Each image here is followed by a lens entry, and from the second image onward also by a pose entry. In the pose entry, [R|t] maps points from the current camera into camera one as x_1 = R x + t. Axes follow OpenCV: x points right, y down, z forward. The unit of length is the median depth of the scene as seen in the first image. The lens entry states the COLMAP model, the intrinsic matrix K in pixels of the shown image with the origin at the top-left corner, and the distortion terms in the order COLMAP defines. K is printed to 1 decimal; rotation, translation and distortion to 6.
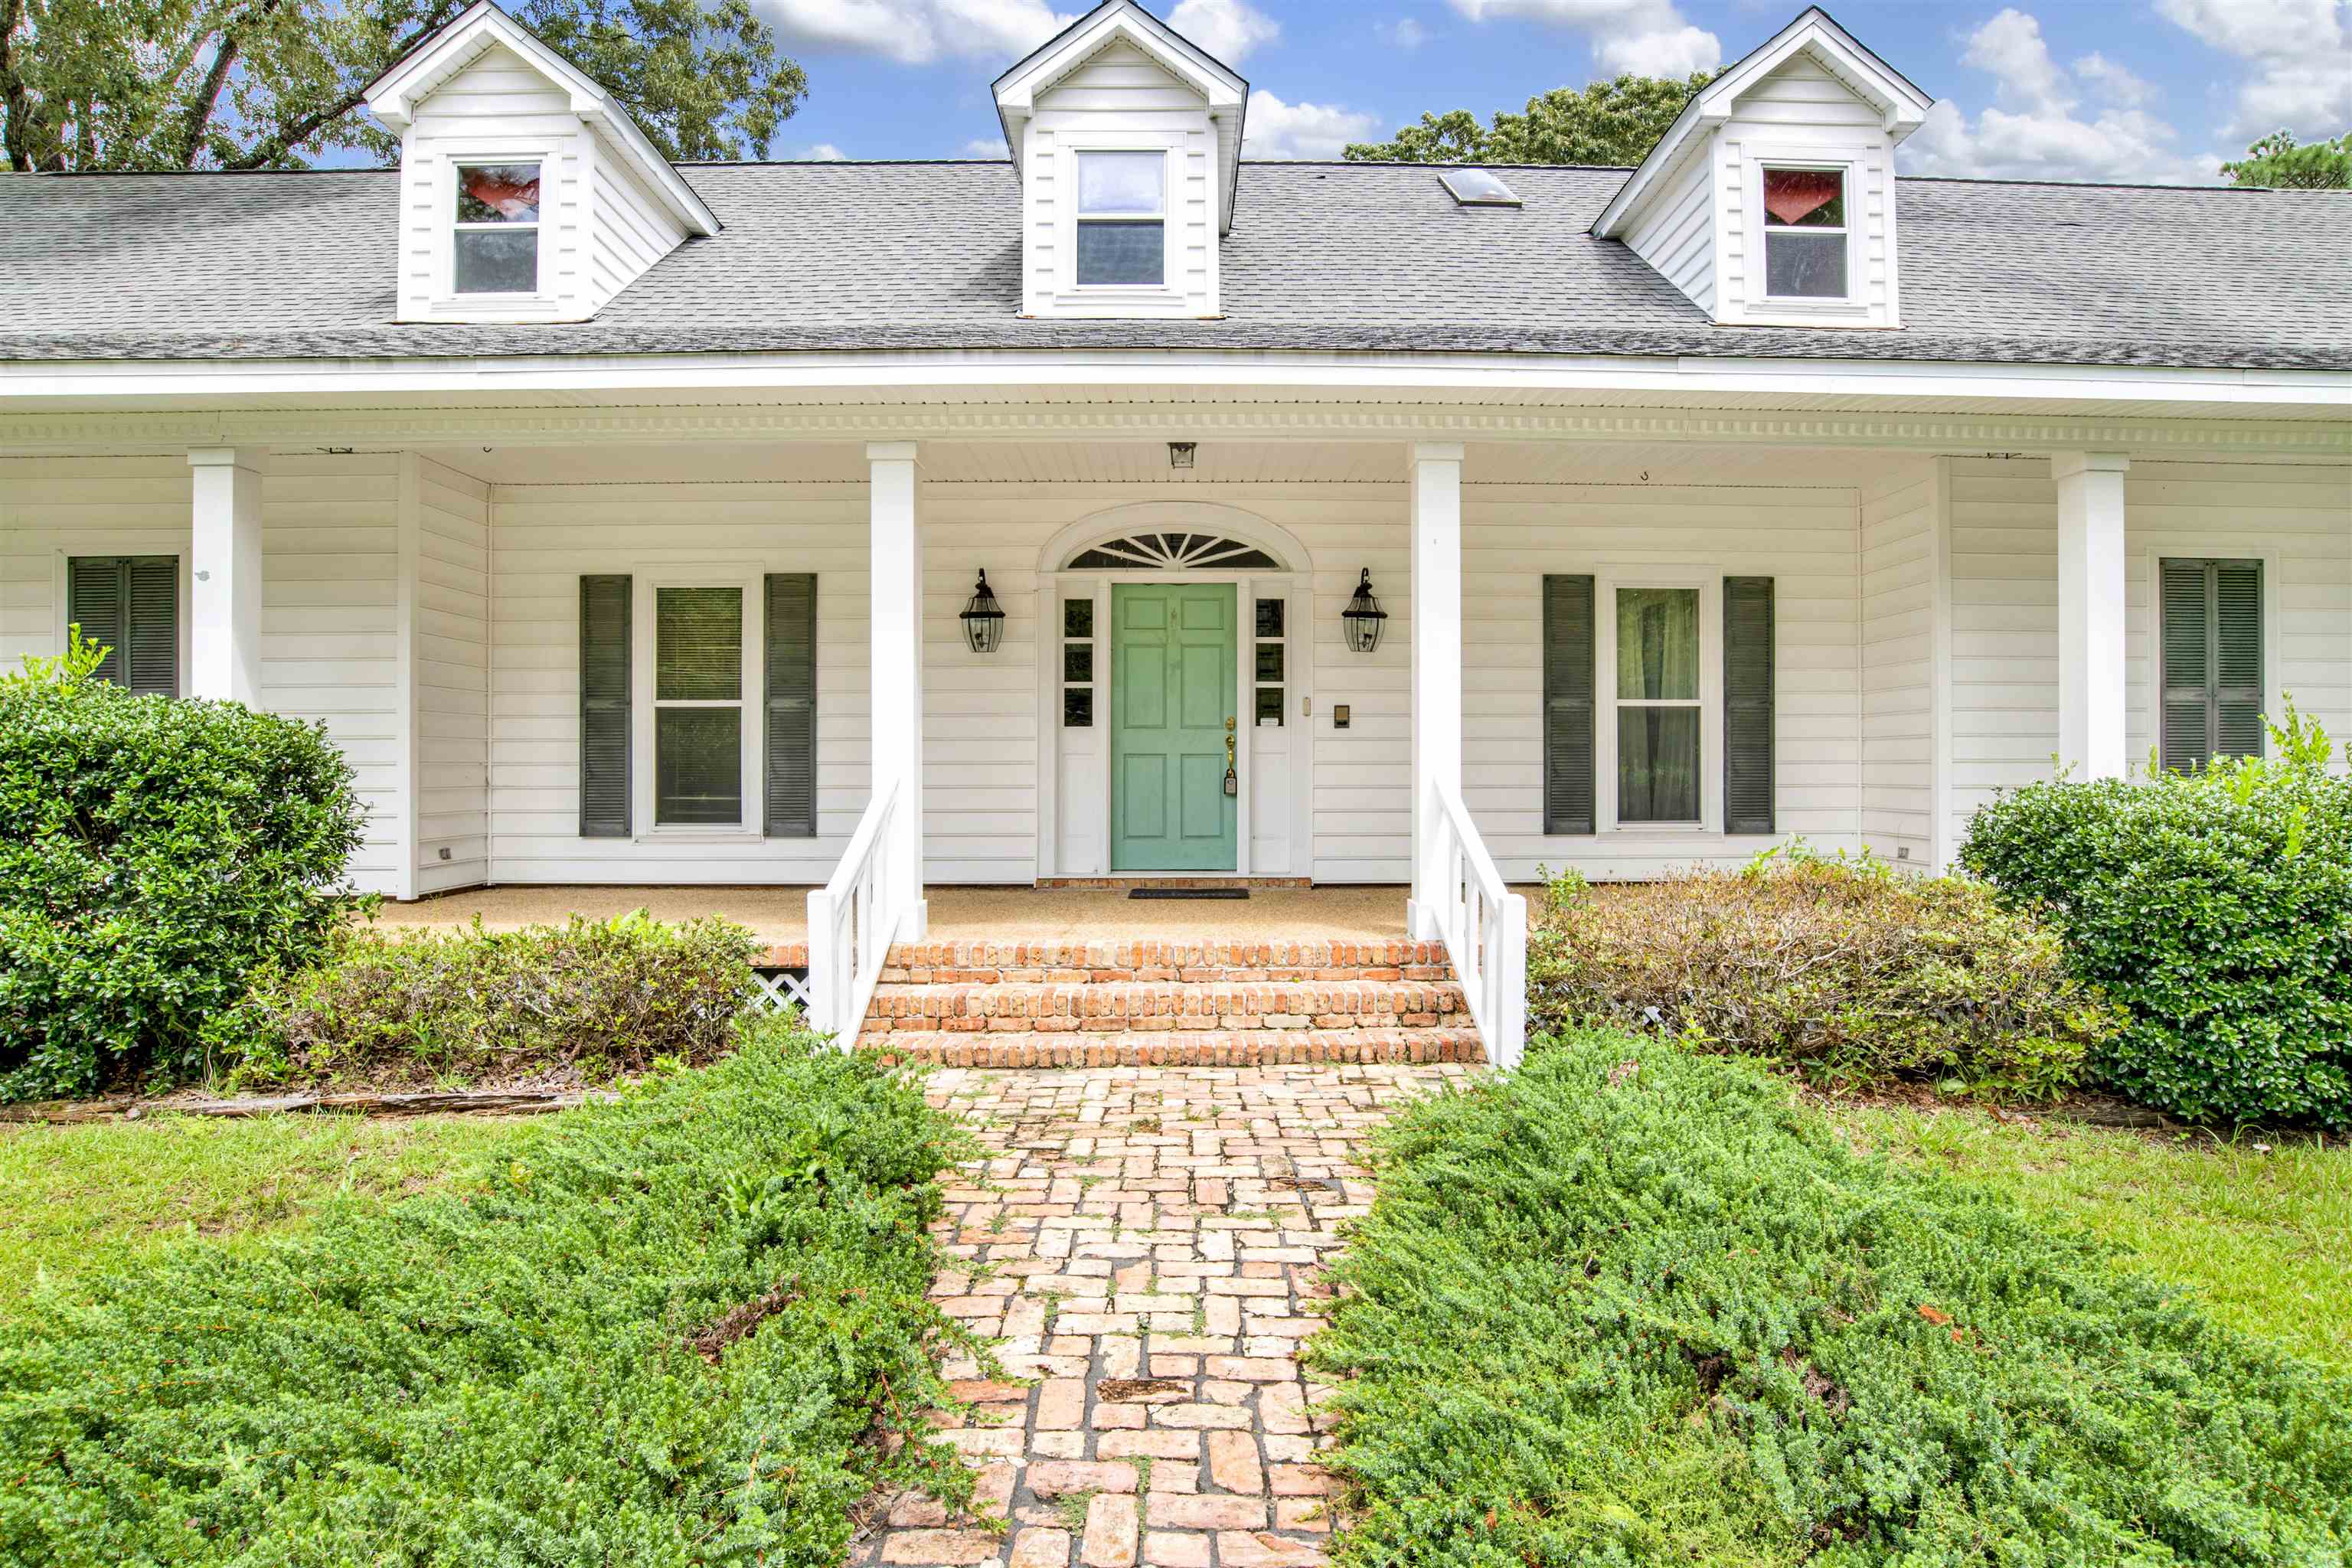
lens RADIAL K [[1252.4, 0, 1174.4], [0, 1252.4, 771.5], [0, 0, 1]] dist [-0.001656, -0.000181]
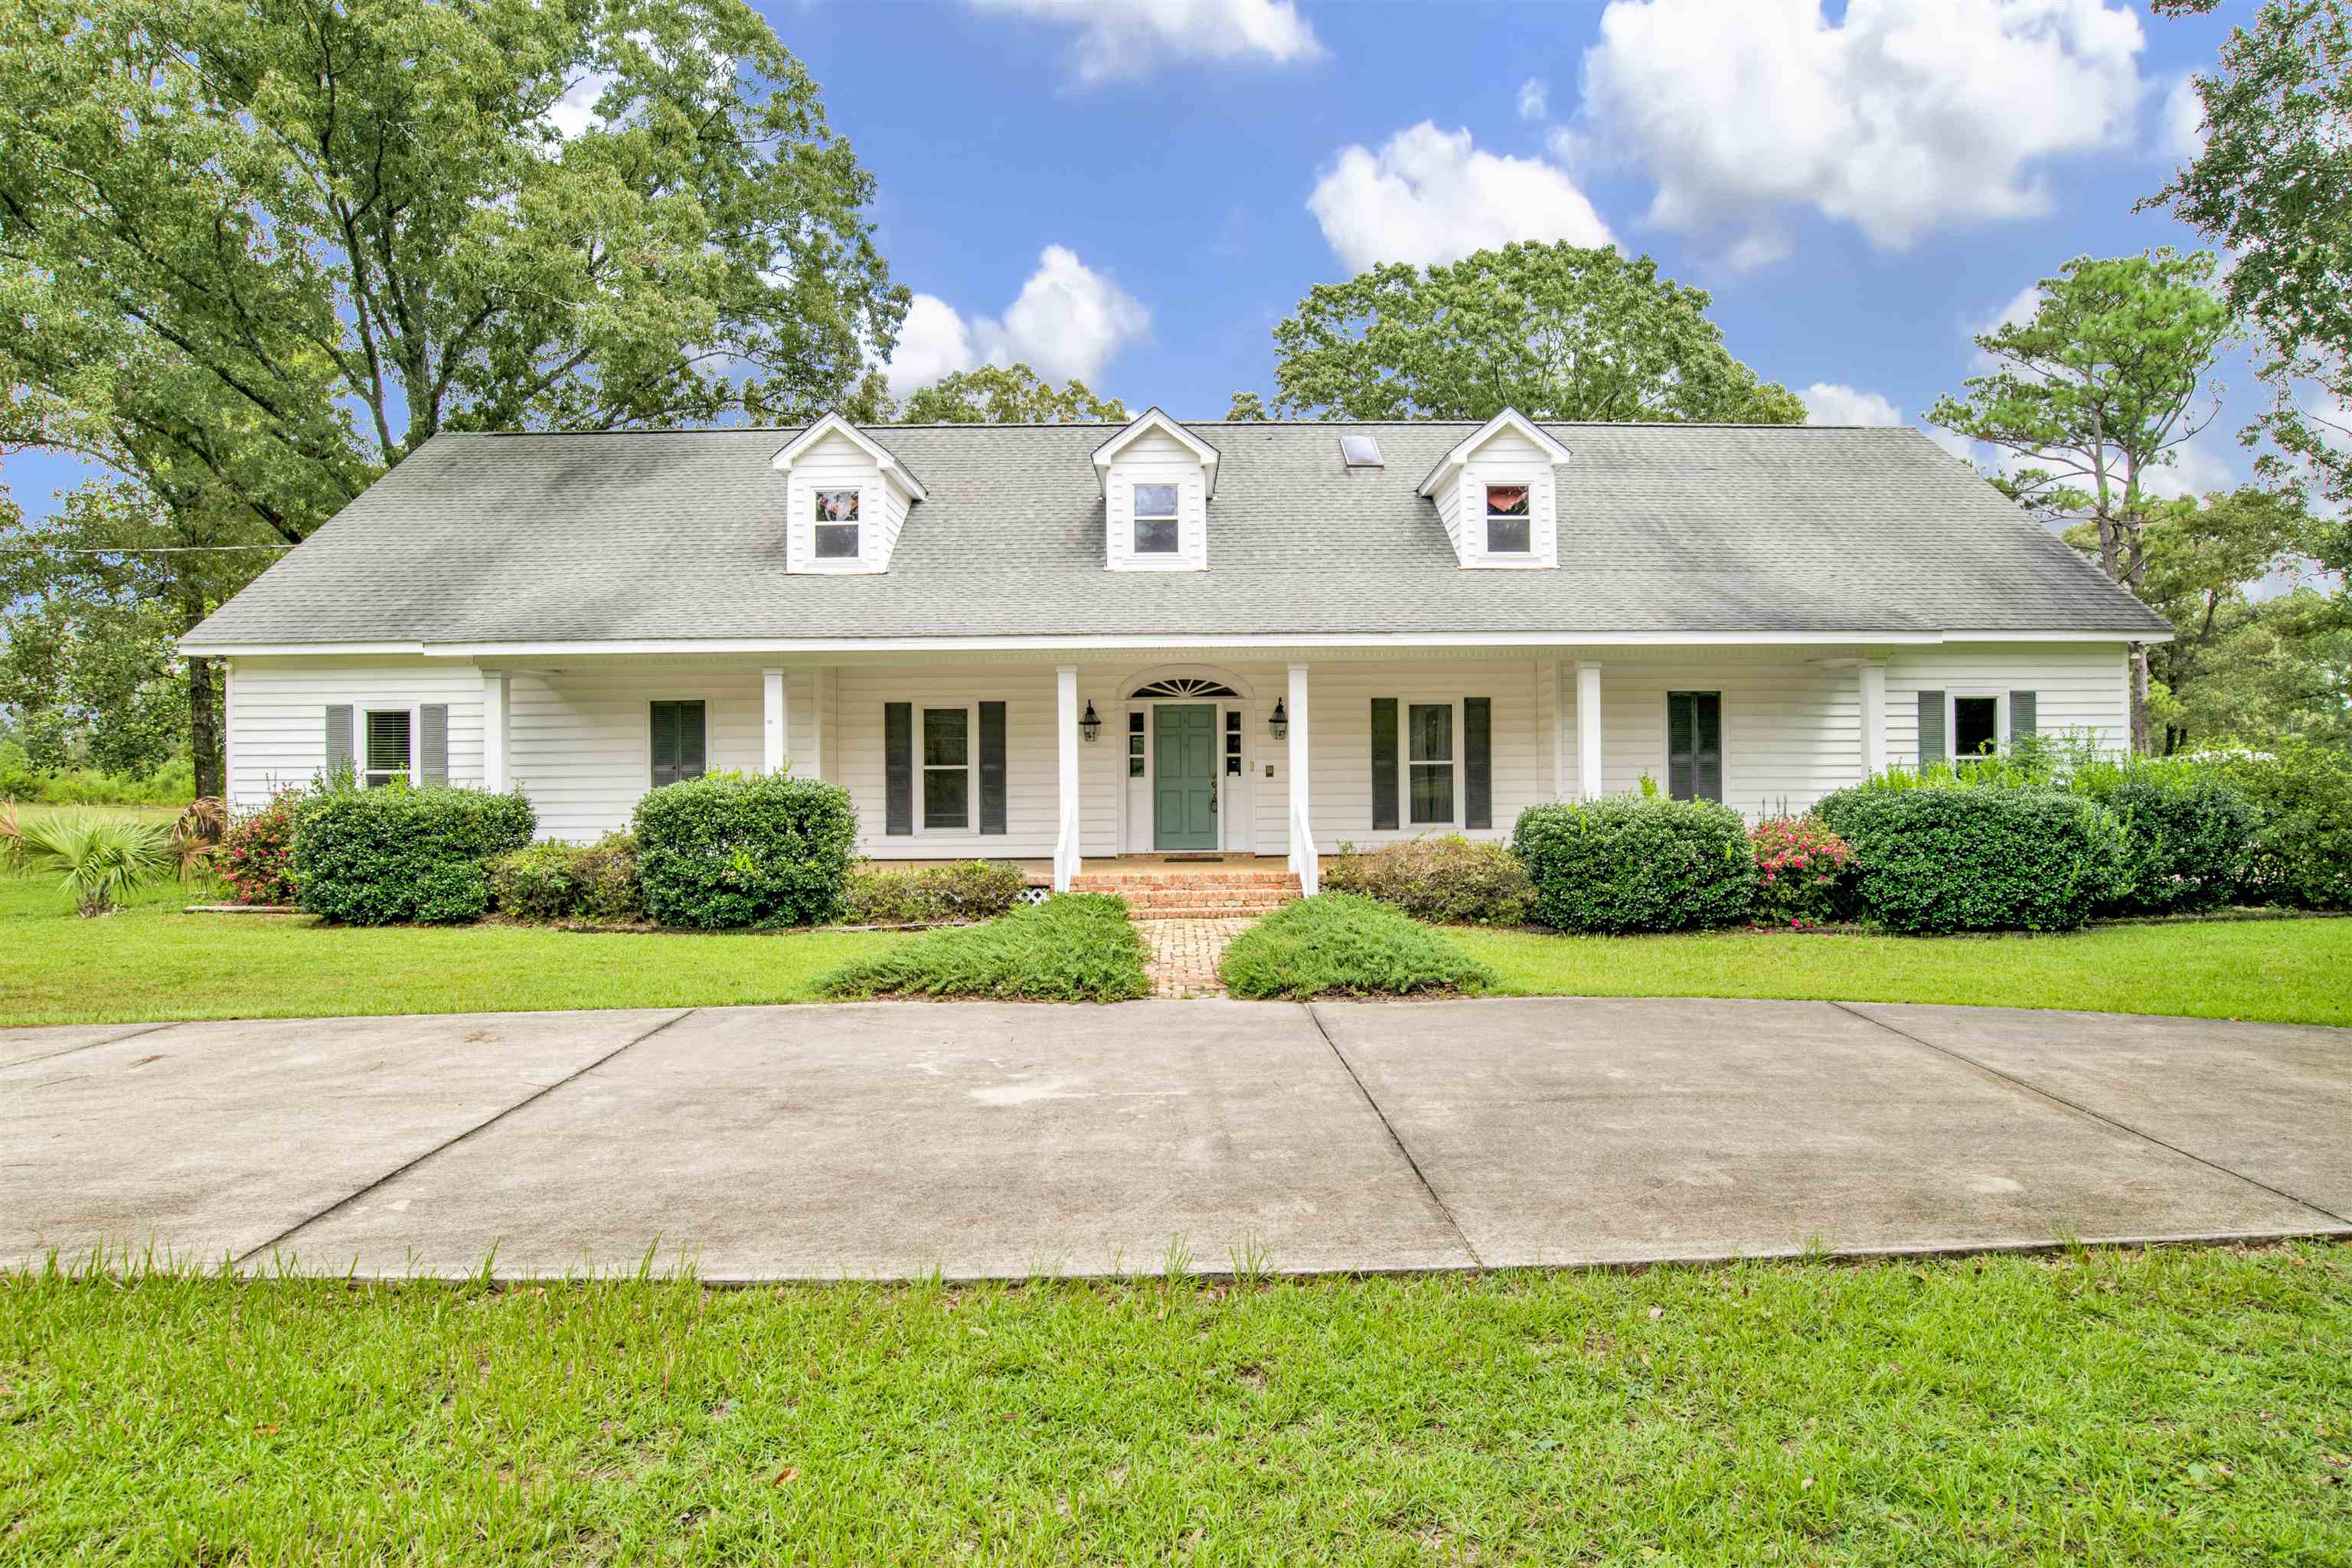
lens RADIAL K [[1252.4, 0, 1173.2], [0, 1252.4, 786.8], [0, 0, 1]] dist [-0.001656, -0.000181]
pose [[0.999956, -0.008286, -0.004391, -0.010907], [0.008309, 0.999952, 0.005239, -0.030722], [0.004347, -0.005275, 0.999977, -0.983396]]
